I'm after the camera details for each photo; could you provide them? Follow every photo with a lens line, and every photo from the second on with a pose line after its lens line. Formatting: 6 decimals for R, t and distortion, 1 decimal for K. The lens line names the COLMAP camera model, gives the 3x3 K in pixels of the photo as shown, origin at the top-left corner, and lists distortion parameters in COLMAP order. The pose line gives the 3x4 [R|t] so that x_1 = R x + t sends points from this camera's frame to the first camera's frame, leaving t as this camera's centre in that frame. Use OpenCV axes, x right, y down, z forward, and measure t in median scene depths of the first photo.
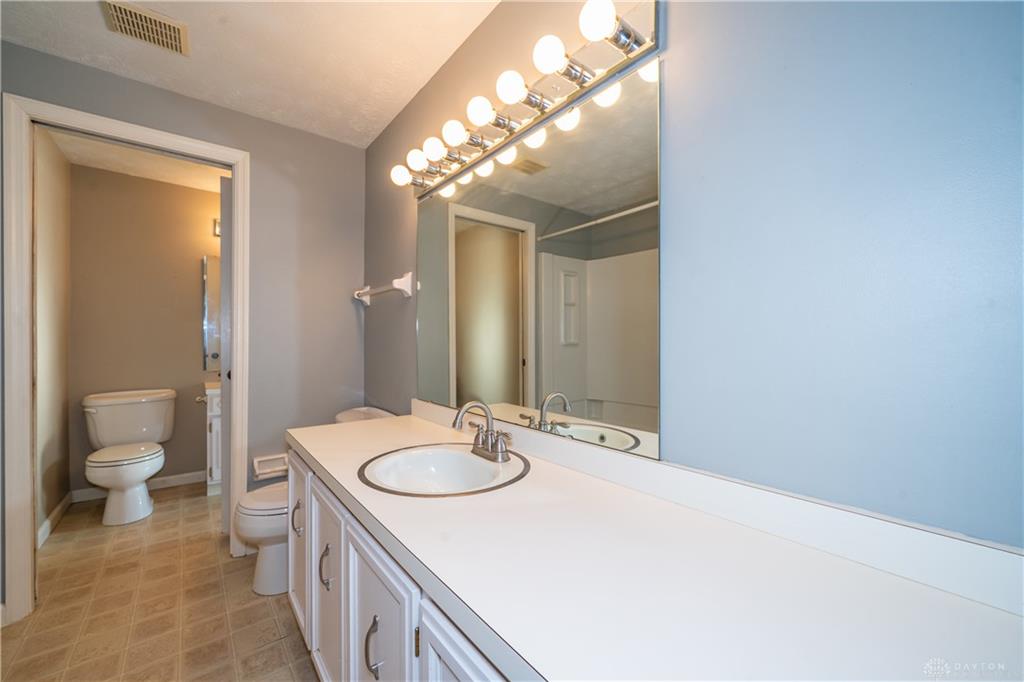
lens RADIAL K [[377.6, 0, 519.7], [0, 377.6, 336.5], [0, 0, 1]] dist [-0.004737, -0.000104]
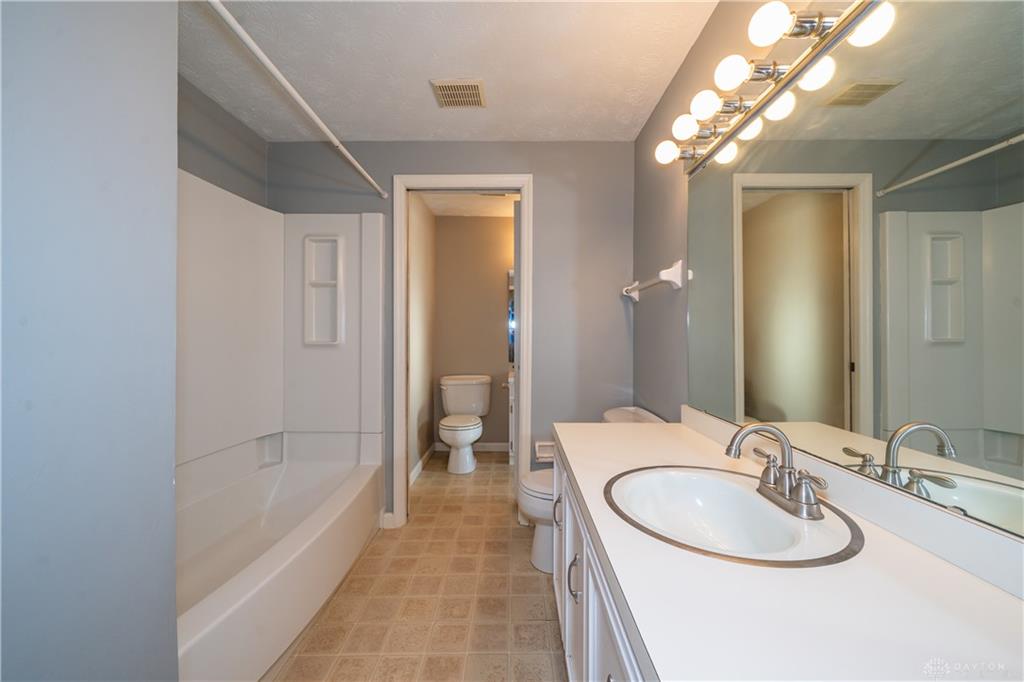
lens RADIAL K [[377.6, 0, 519.7], [0, 377.6, 336.5], [0, 0, 1]] dist [-0.004737, -0.000104]
pose [[0.756469, -0.002496, -0.654025, 0.002646], [0.008743, 0.999942, 0.006296, -0.002141], [0.653971, -0.010481, 0.756447, 0.114363]]
